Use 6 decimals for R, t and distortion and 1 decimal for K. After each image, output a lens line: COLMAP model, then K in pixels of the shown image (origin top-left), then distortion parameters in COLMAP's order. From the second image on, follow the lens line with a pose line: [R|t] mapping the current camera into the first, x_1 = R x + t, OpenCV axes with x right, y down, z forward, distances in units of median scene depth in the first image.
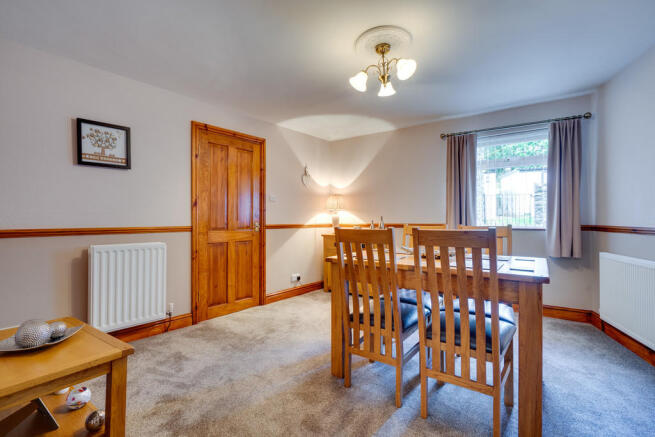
lens RADIAL K [[298.1, 0, 327.9], [0, 298.1, 222.2], [0, 0, 1]] dist [-0.001490, 0.001446]
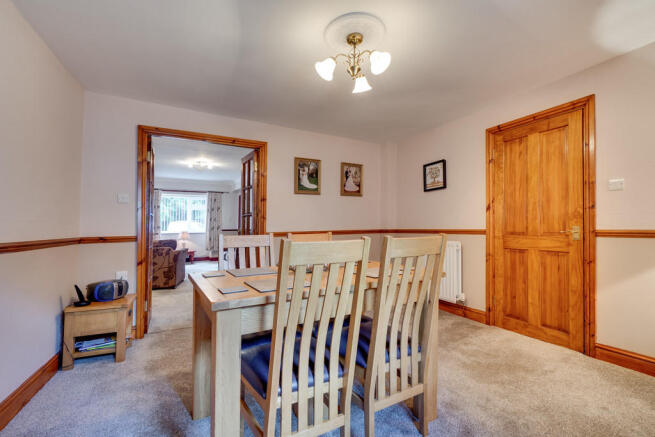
lens RADIAL K [[298.1, 0, 328.1], [0, 298.1, 217.9], [0, 0, 1]] dist [-0.001490, 0.001446]
pose [[-0.407120, -0.019395, -0.913169, 0.683851], [0.003879, 0.999729, -0.022962, -0.005726], [0.913366, -0.012890, -0.406935, 0.862250]]
